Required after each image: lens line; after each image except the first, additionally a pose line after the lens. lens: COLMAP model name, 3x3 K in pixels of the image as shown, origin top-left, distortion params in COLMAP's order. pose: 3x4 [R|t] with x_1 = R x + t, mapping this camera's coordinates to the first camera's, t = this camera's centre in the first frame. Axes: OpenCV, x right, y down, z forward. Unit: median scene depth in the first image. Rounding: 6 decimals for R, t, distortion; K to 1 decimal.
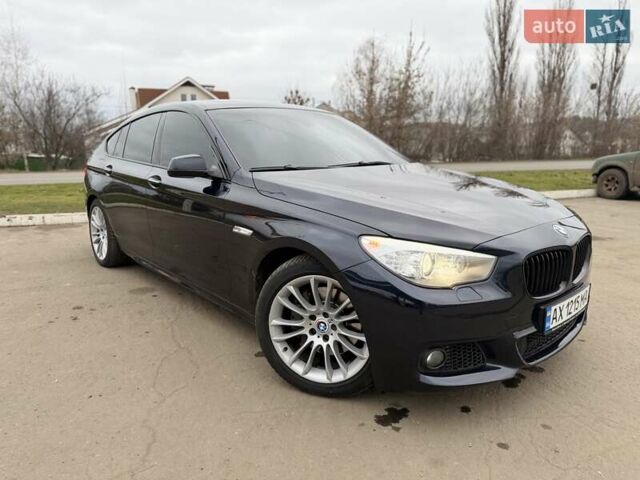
lens RADIAL K [[731.2, 0, 291.9], [0, 731.2, 238.6], [0, 0, 1]] dist [0.083825, -0.237611]
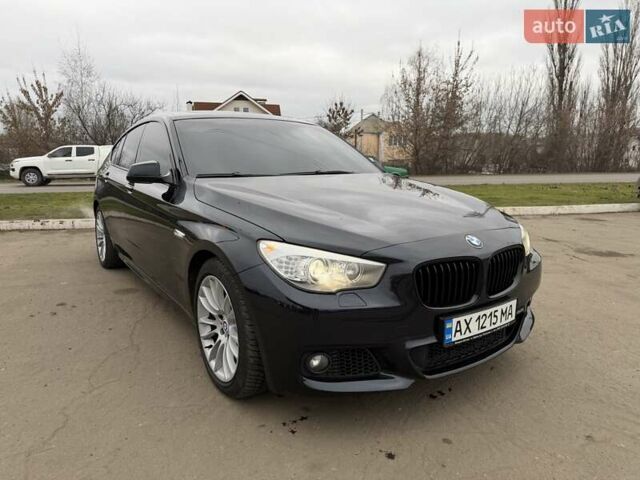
lens RADIAL K [[731.2, 0, 291.9], [0, 731.2, 238.6], [0, 0, 1]] dist [0.083825, -0.237611]
pose [[0.981292, 0.022177, -0.191242, 0.136623], [-0.025849, 0.999526, -0.016725, 0.003962], [0.190780, 0.021355, 0.981400, 0.001880]]
